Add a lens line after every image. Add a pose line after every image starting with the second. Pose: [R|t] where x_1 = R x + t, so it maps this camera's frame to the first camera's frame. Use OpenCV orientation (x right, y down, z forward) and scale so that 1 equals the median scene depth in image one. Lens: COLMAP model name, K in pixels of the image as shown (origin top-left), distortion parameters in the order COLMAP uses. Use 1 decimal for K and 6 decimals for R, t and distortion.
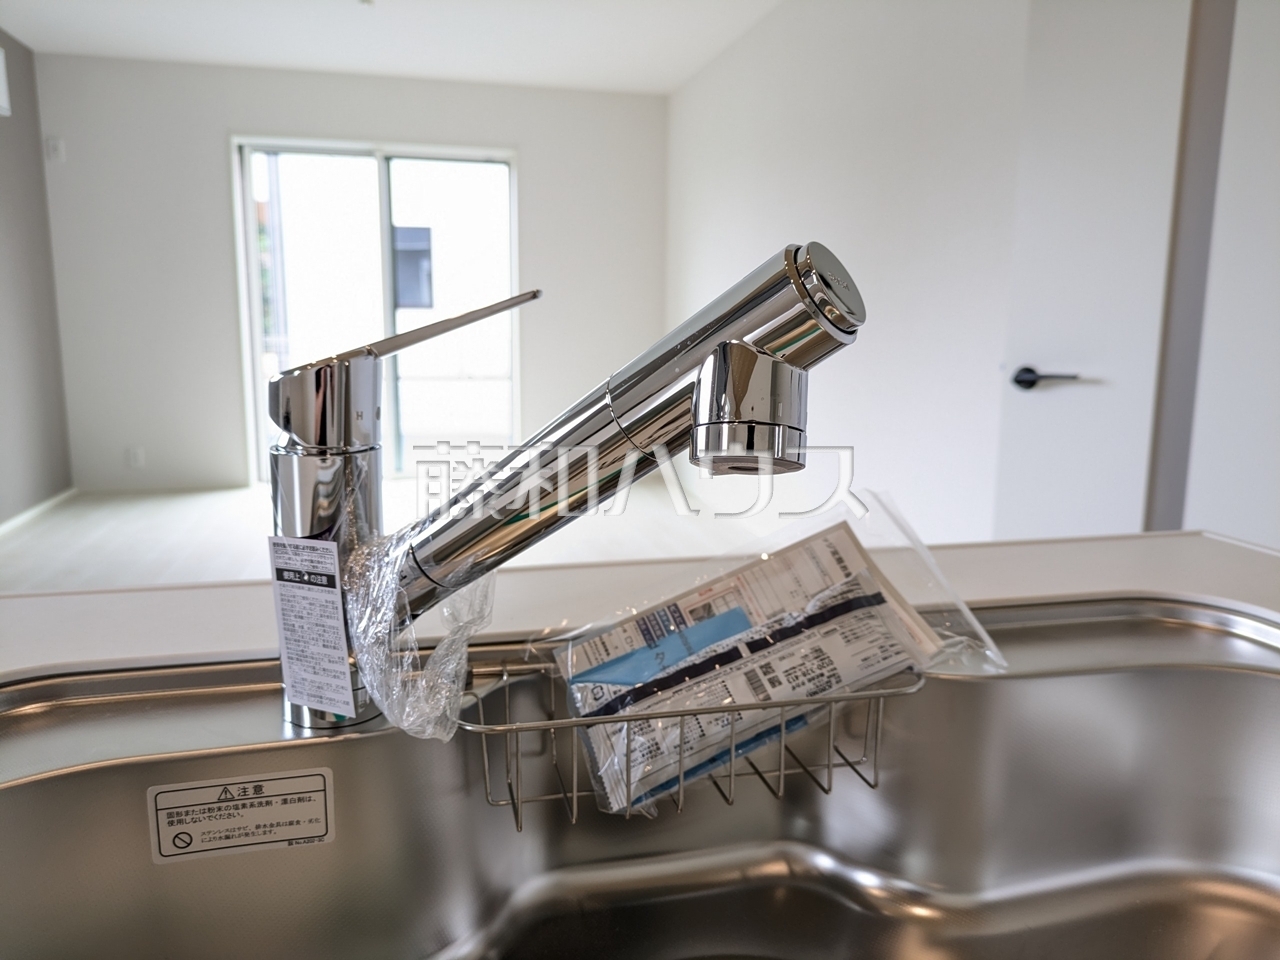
lens RADIAL K [[966.9, 0, 640.0], [0, 966.9, 480.0], [0, 0, 1]] dist [0.015429, -0.005743]
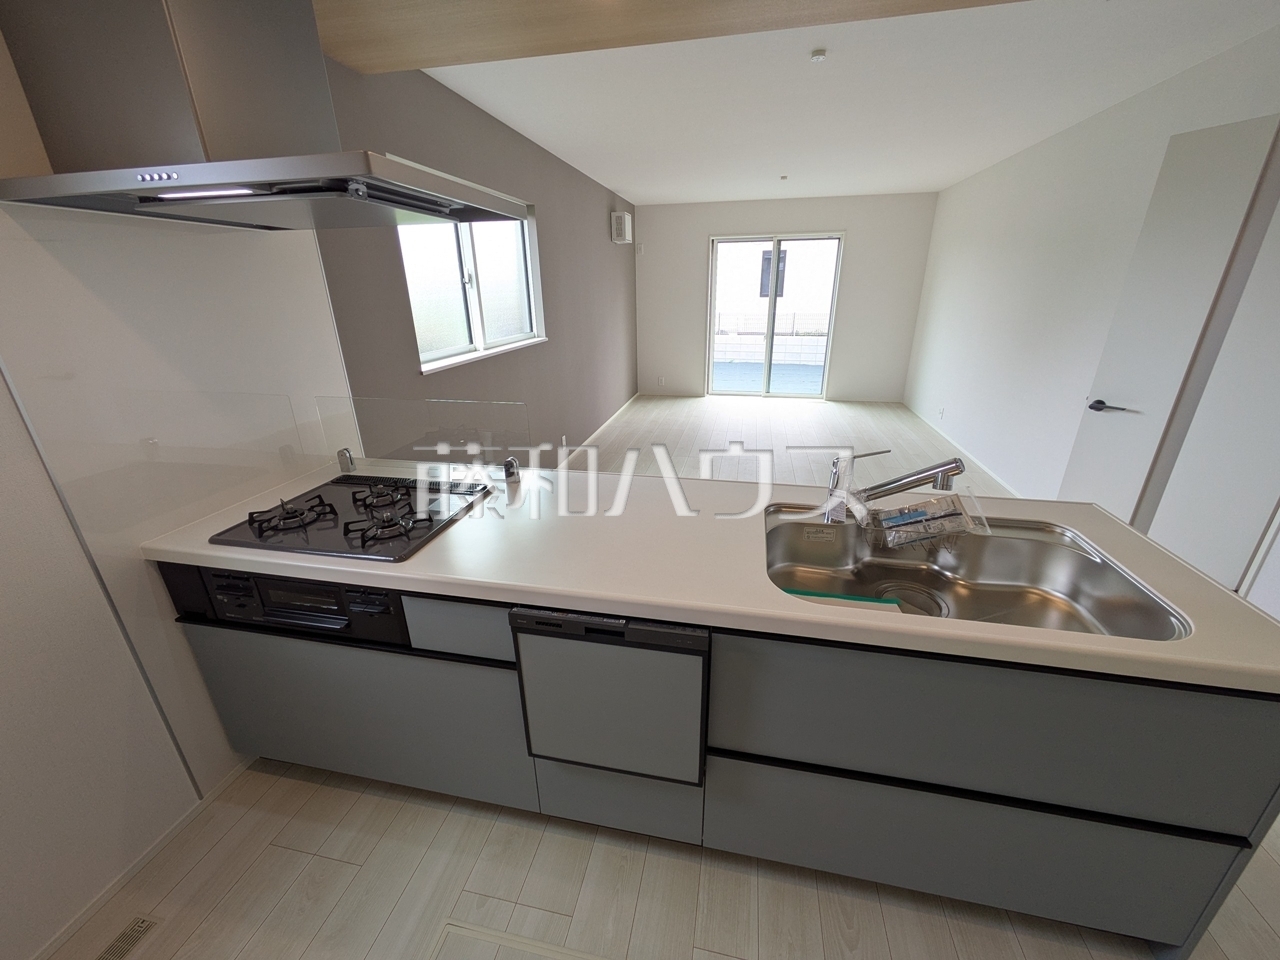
lens RADIAL K [[503.8, 0, 641.8], [0, 503.8, 478.1], [0, 0, 1]] dist [-0.002250, 0.003786]
pose [[0.902224, 0.136293, -0.409166, -0.151183], [-0.052688, 0.976477, 0.209084, -0.451345], [0.428038, -0.167082, 0.888182, -1.675325]]
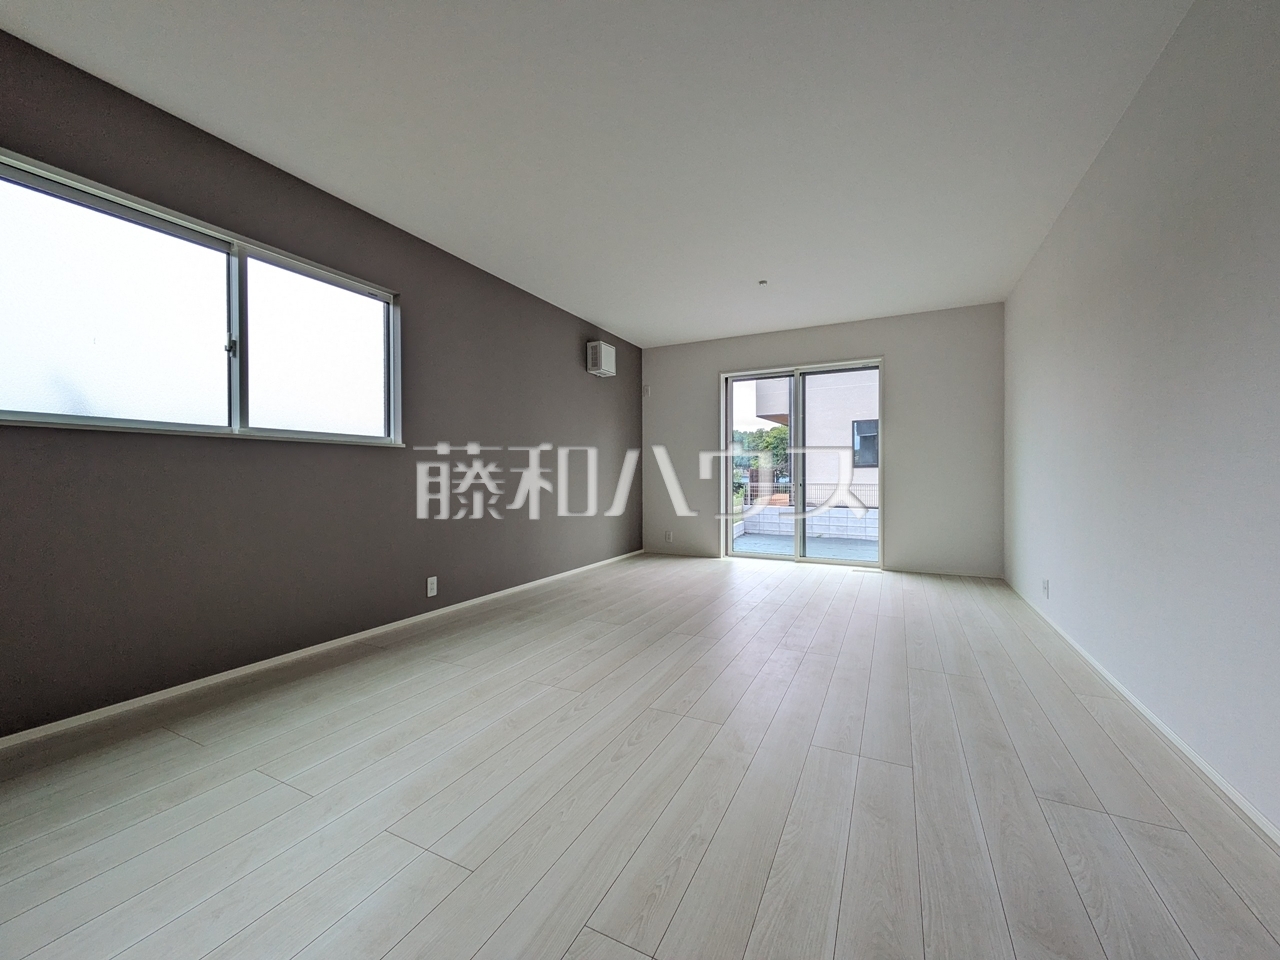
lens RADIAL K [[503.8, 0, 641.8], [0, 503.8, 478.1], [0, 0, 1]] dist [-0.002250, 0.003786]
pose [[0.762200, -0.007251, -0.647301, 1.006135], [-0.100378, 0.986519, -0.129247, -0.032197], [0.639511, 0.163487, 0.751197, 1.643982]]
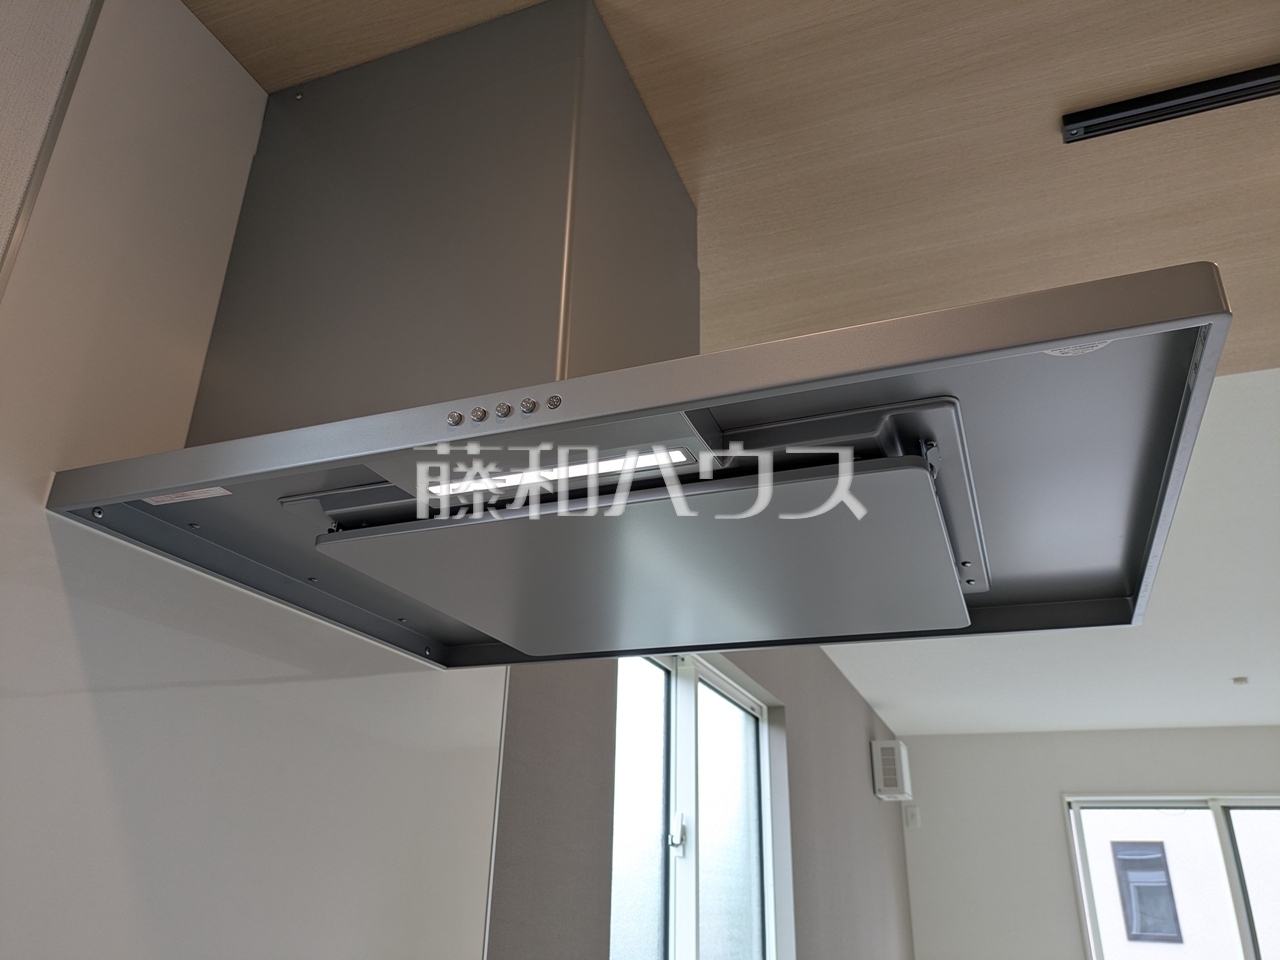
lens RADIAL K [[966.4, 0, 634.3], [0, 966.4, 466.6], [0, 0, 1]] dist [-0.065928, 0.124911]
pose [[0.819667, -0.224314, -0.527095, -1.569503], [-0.116256, 0.835855, -0.536499, -0.309751], [0.560920, 0.501028, 0.659045, -1.397294]]
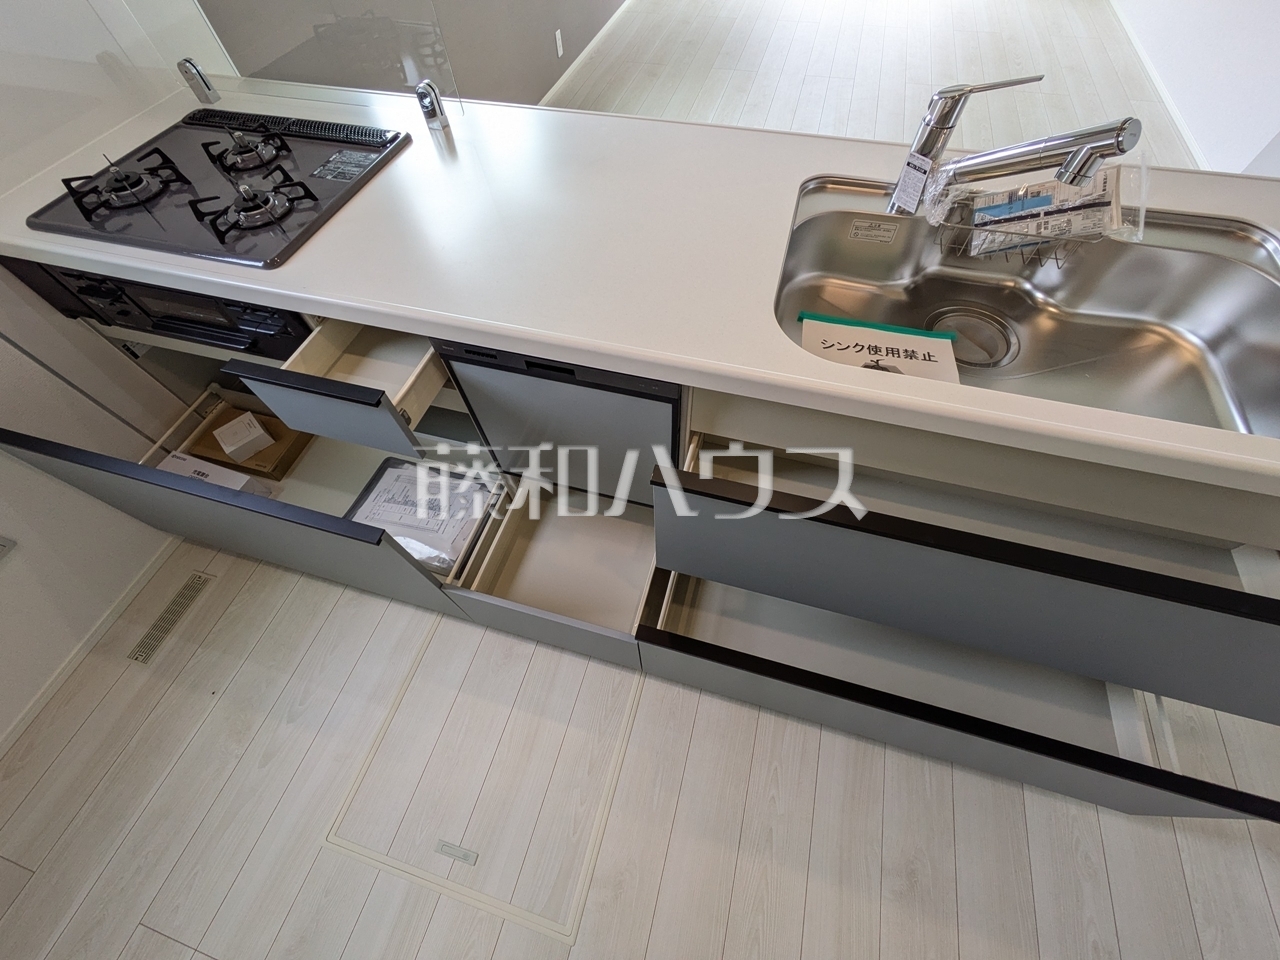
lens RADIAL K [[503.8, 0, 641.8], [0, 503.8, 478.1], [0, 0, 1]] dist [-0.002250, 0.003786]
pose [[0.866889, 0.402503, -0.294101, -0.179982], [-0.044995, 0.650739, 0.757967, -0.420272], [0.496467, -0.643840, 0.582229, -1.067075]]
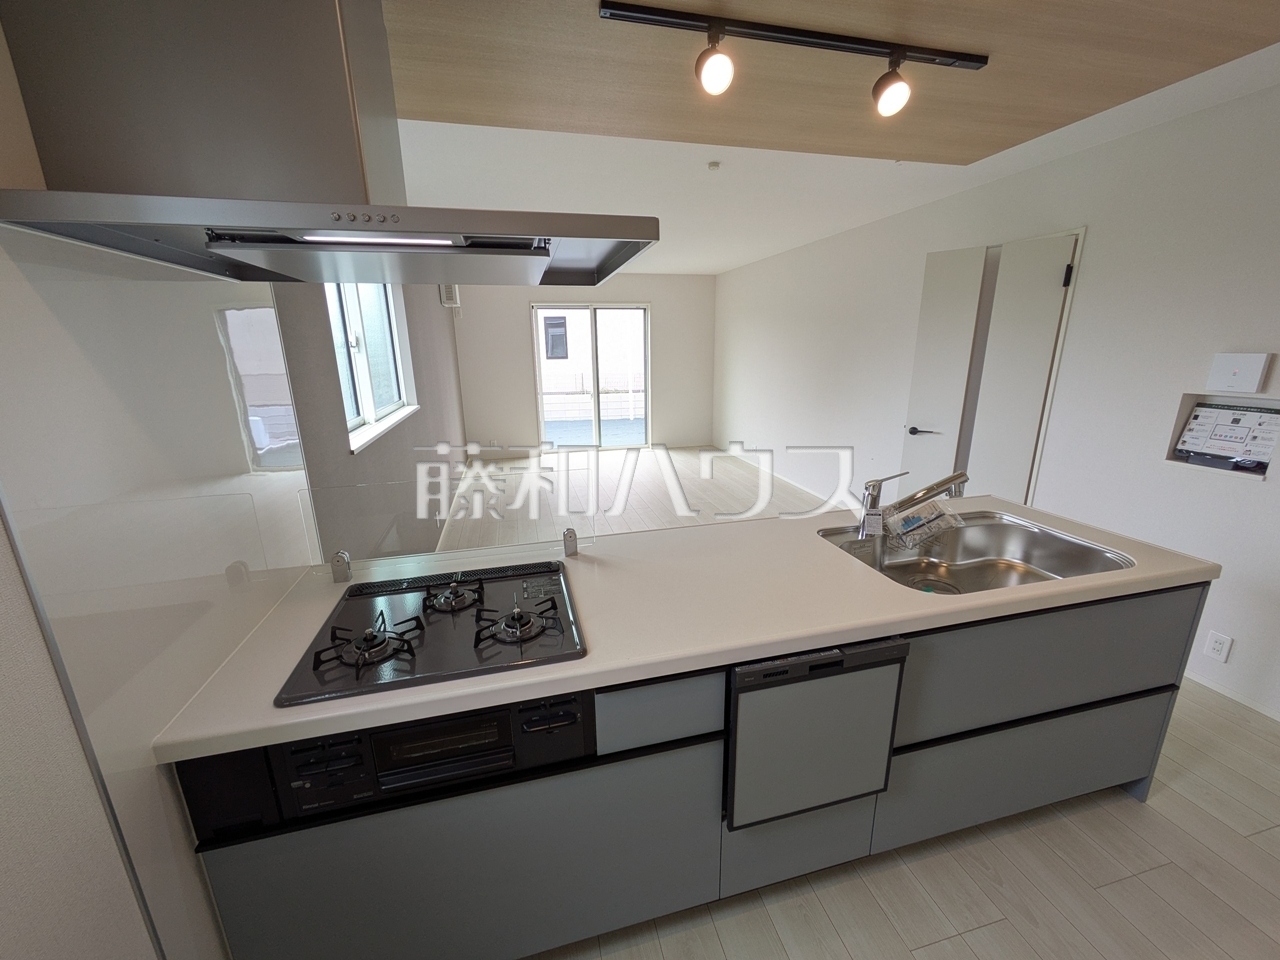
lens RADIAL K [[503.8, 0, 641.8], [0, 503.8, 478.1], [0, 0, 1]] dist [-0.002250, 0.003786]
pose [[0.999693, -0.024542, 0.003487, -1.621181], [0.024127, 0.995625, 0.090273, -0.423034], [-0.005687, -0.090161, 0.995911, -2.051724]]
